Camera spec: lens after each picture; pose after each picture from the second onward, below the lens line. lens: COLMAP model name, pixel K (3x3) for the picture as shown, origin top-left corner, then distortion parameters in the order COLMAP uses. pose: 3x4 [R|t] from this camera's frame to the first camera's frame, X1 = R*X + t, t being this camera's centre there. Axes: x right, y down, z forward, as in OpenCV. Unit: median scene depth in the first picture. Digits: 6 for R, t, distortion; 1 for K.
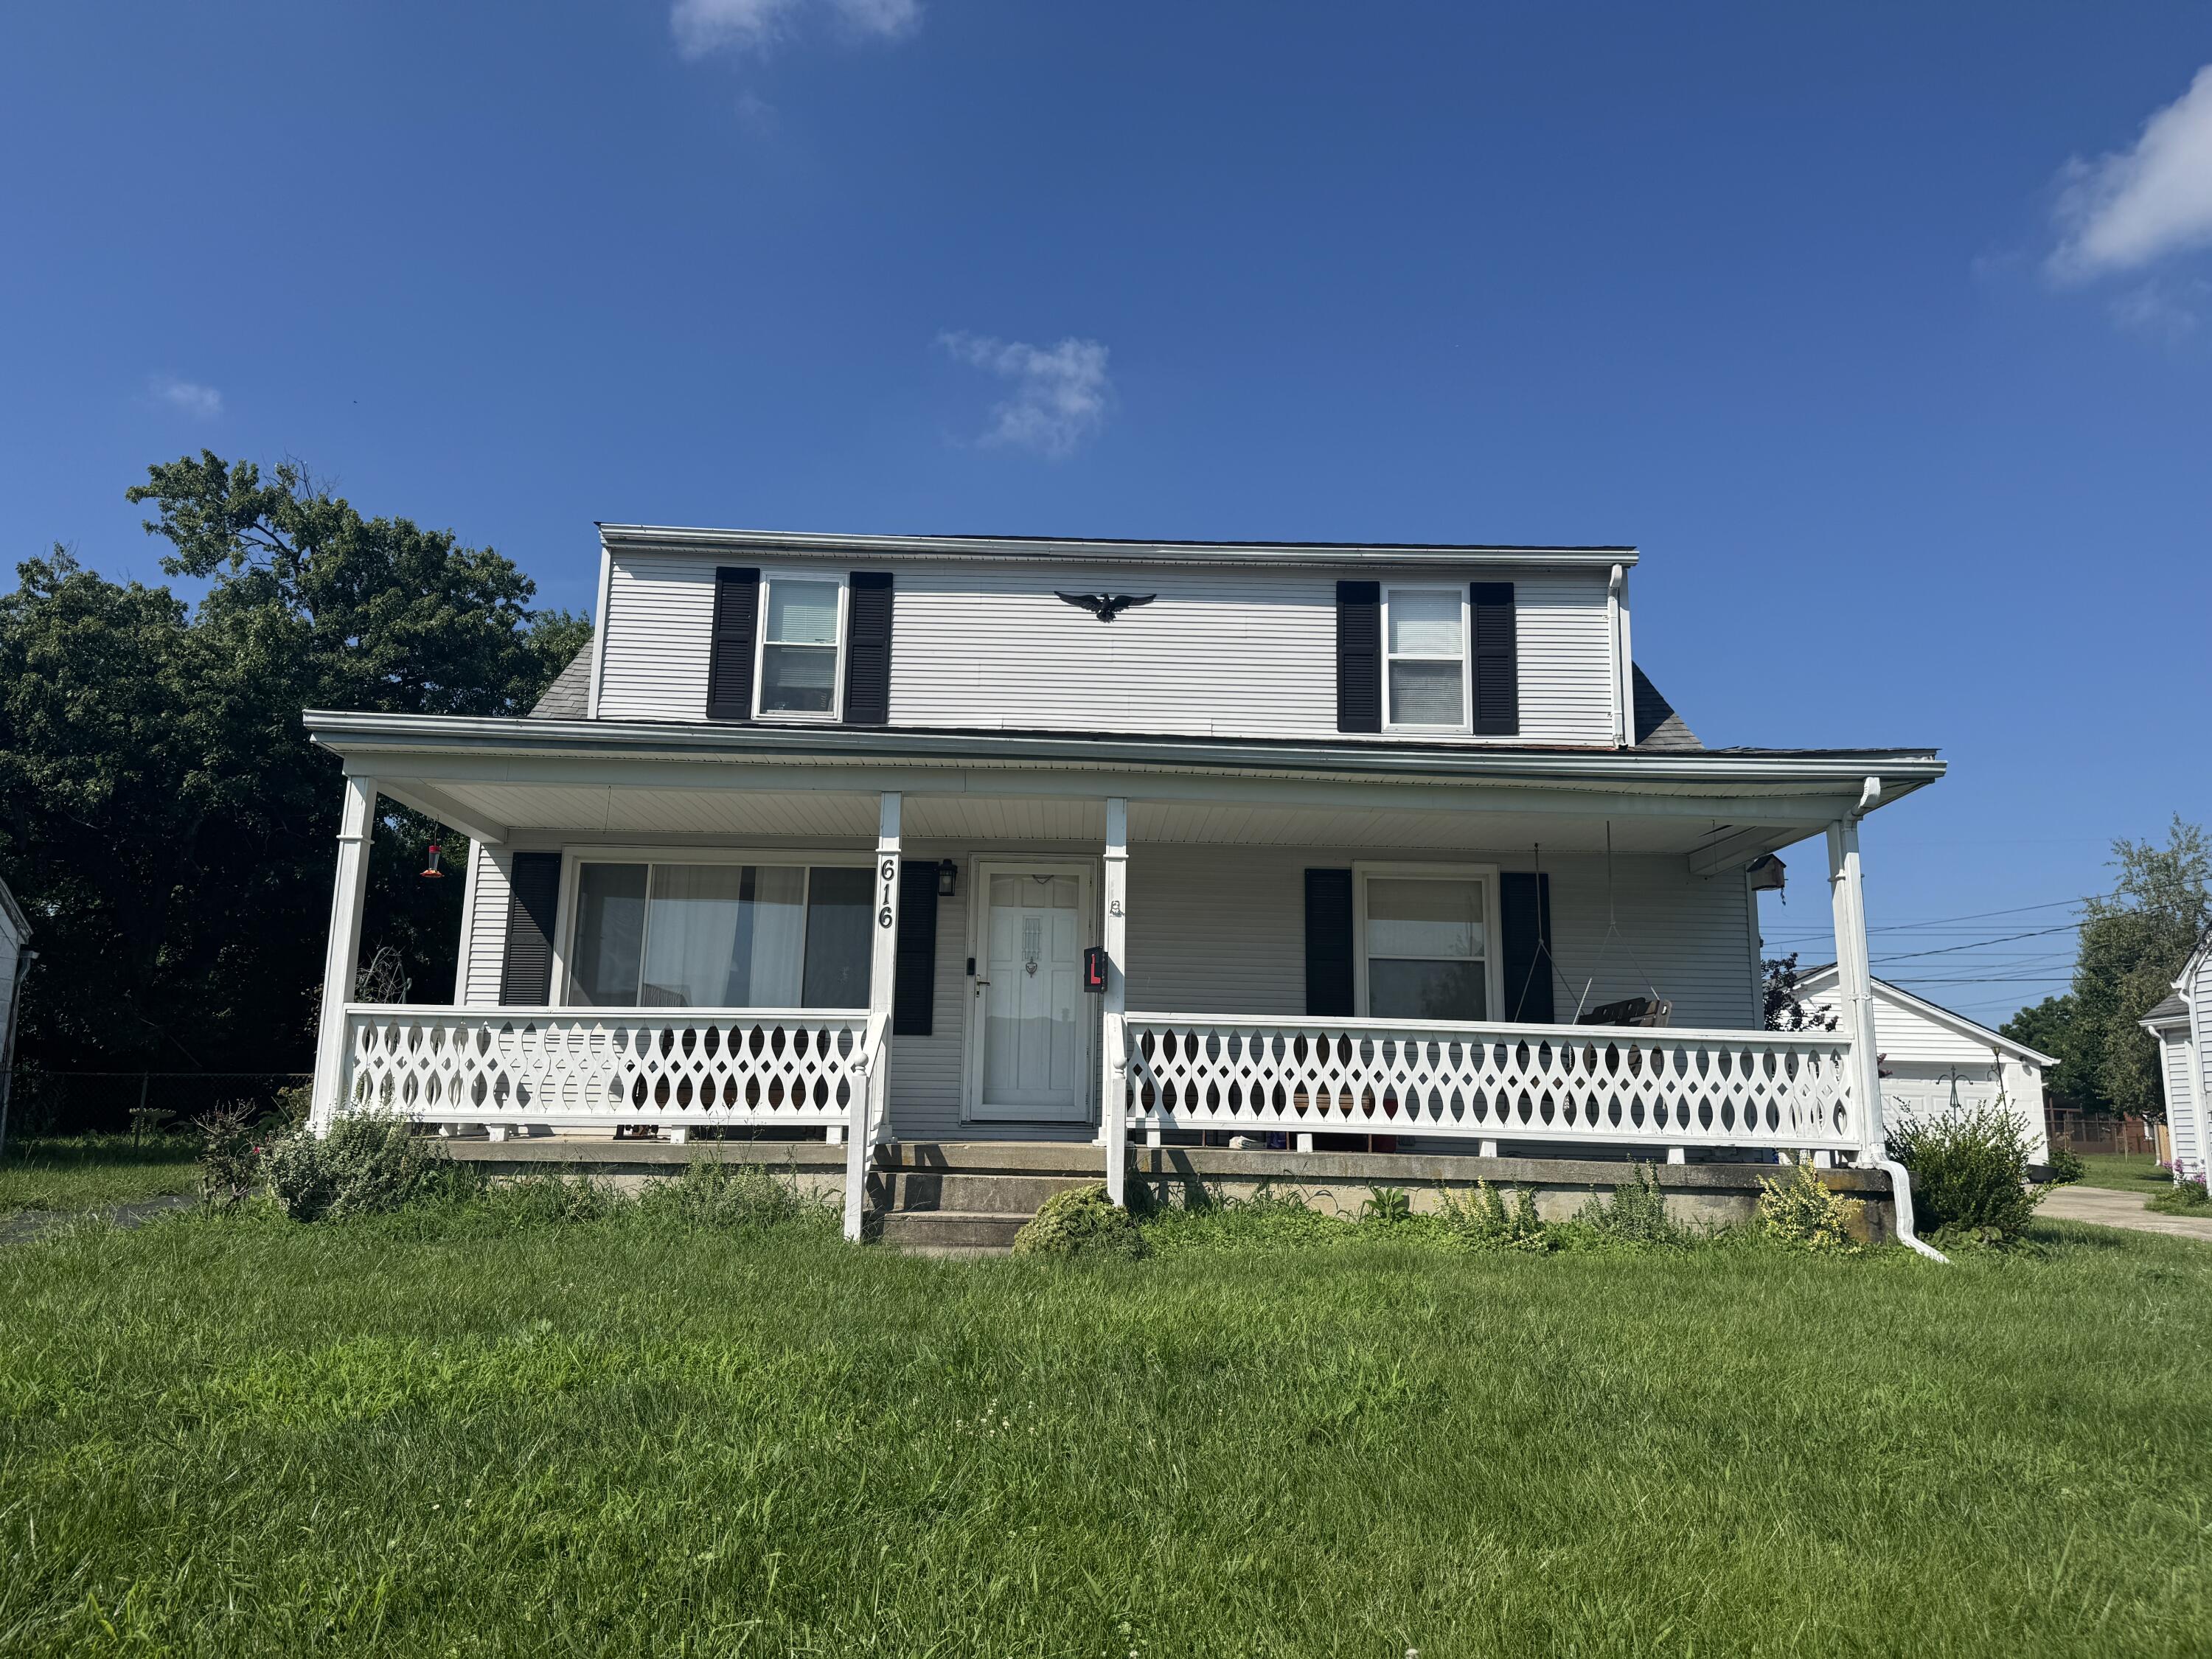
lens RADIAL K [[1630.1, 0, 1104.6], [0, 1630.1, 791.0], [0, 0, 1]] dist [0.052023, -0.000766]
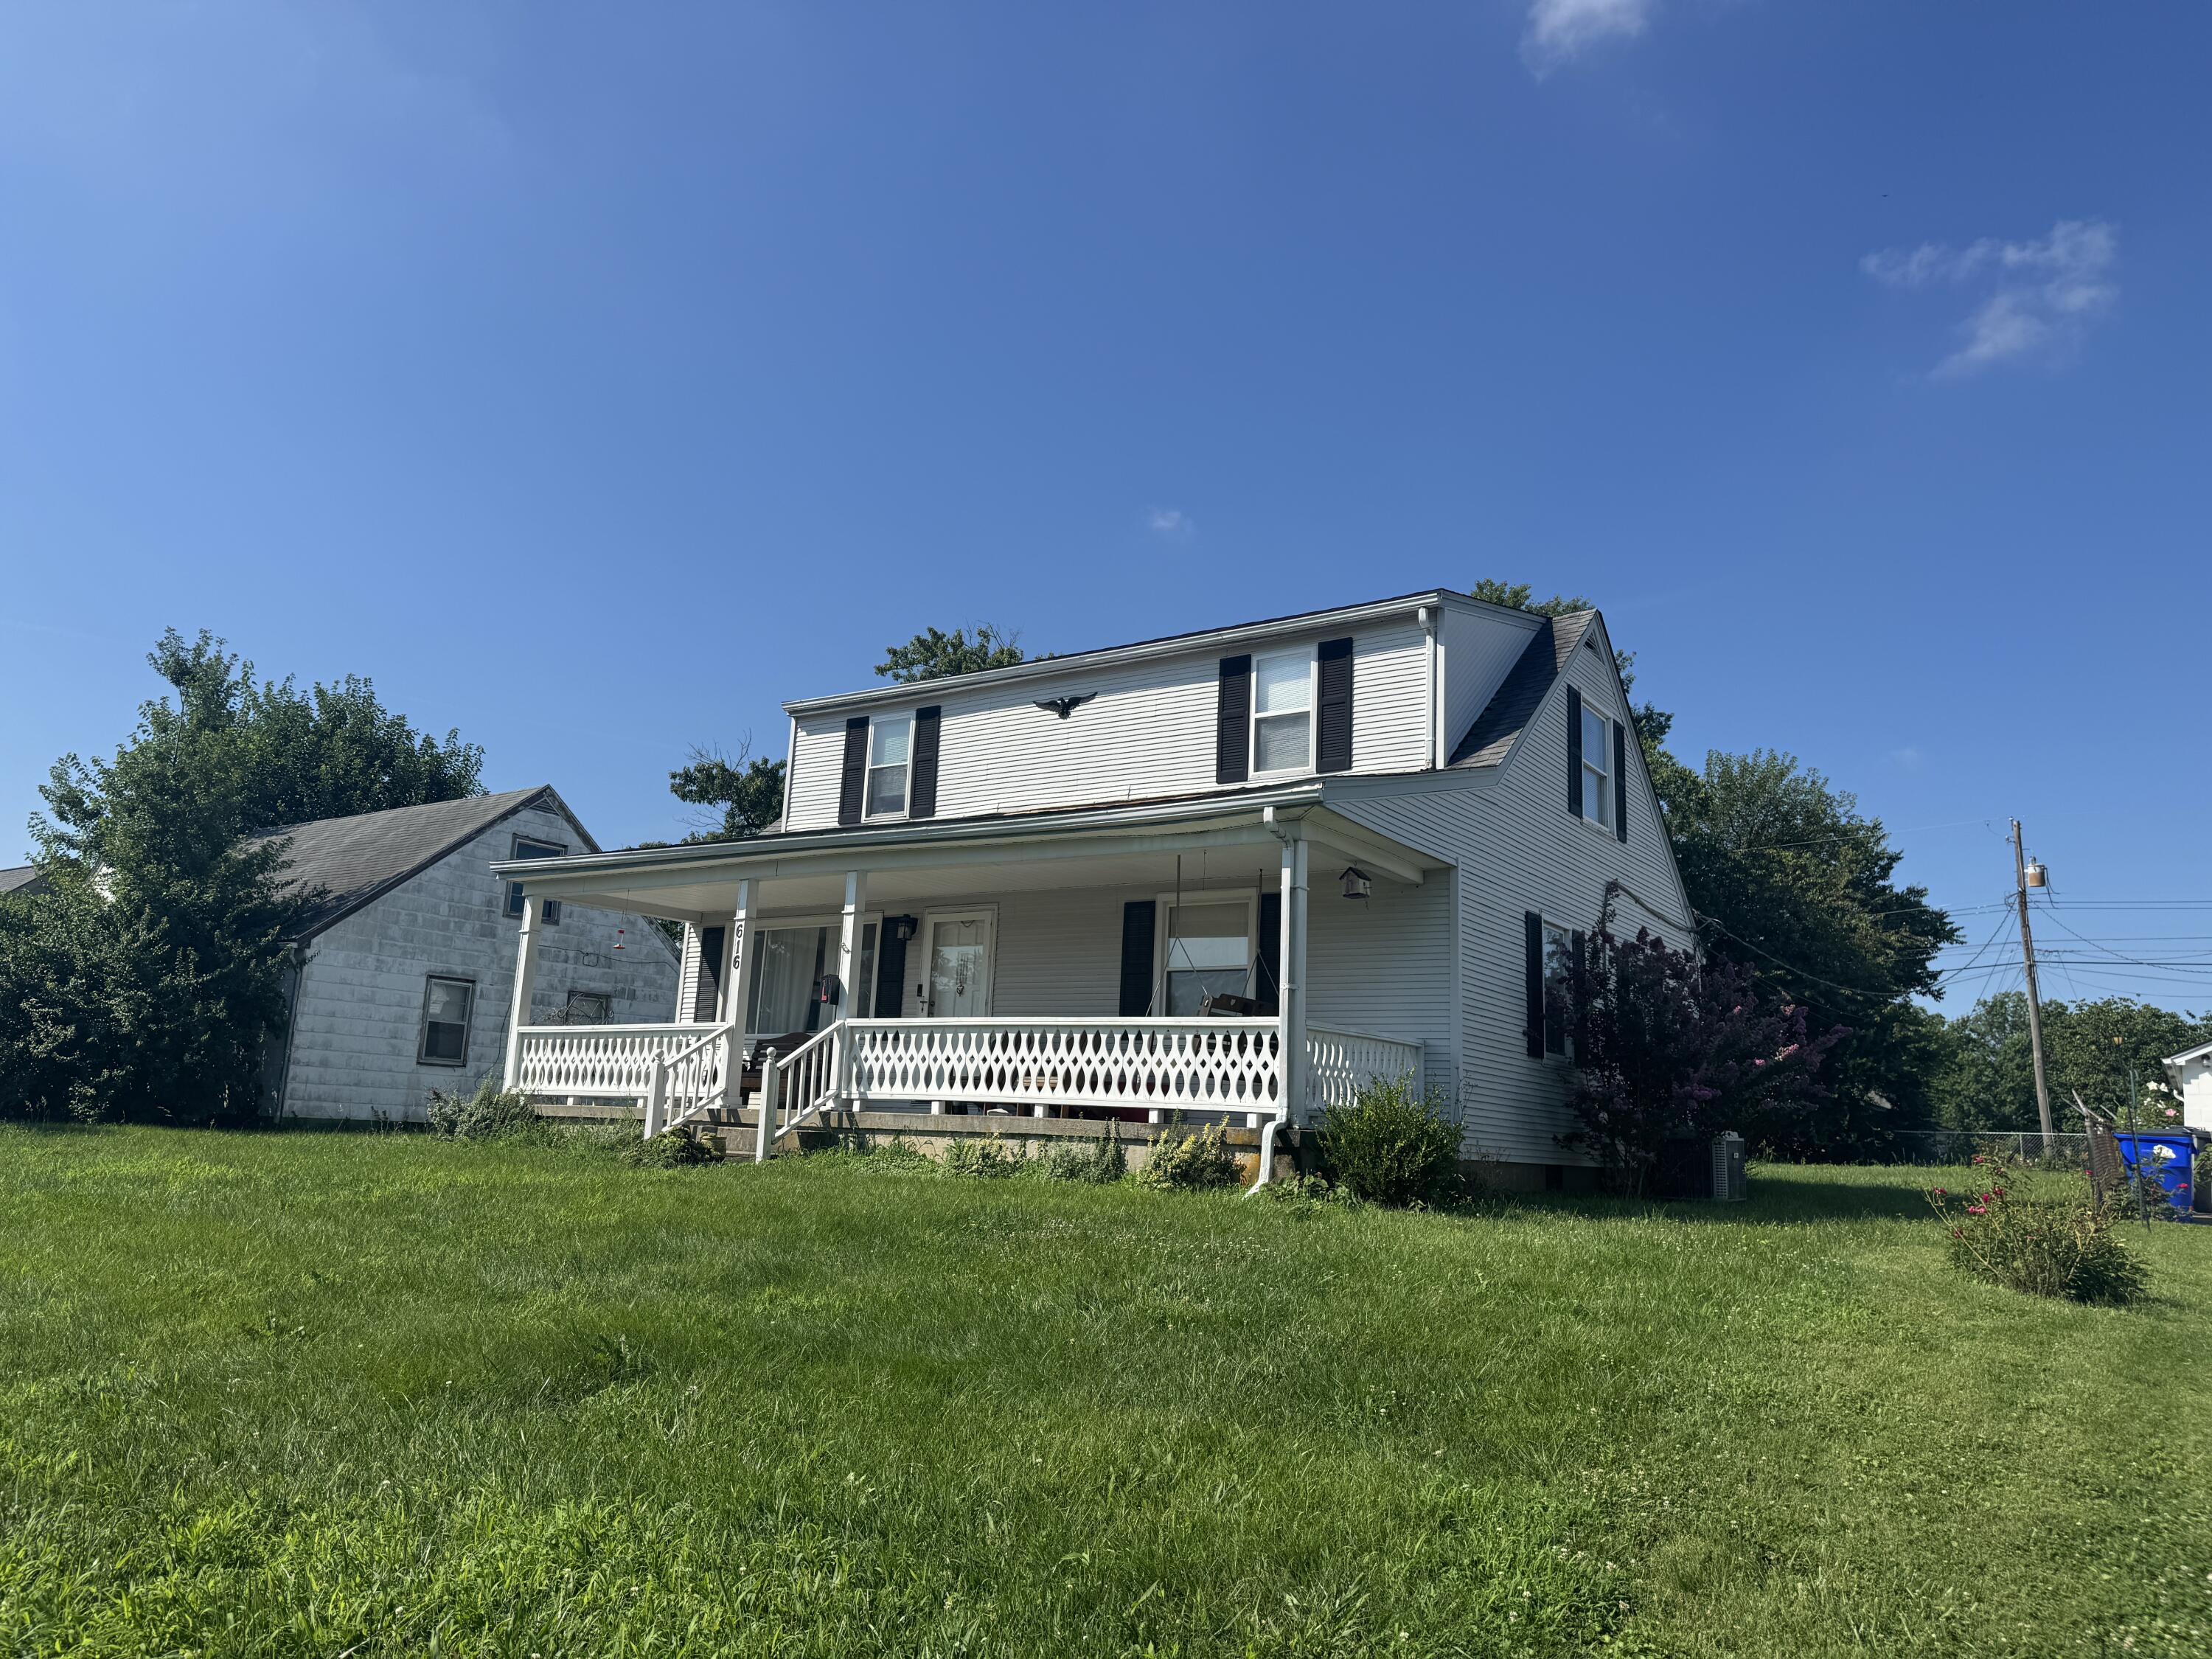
lens RADIAL K [[1573.3, 0, 1106.0], [0, 1573.3, 829.5], [0, 0, 1]] dist [0.008291, 0.001296]
pose [[0.824974, -0.098233, -0.556568, 0.726608], [0.102386, 0.994461, -0.023757, 0.017032], [0.555818, -0.037386, 0.830463, -0.025485]]
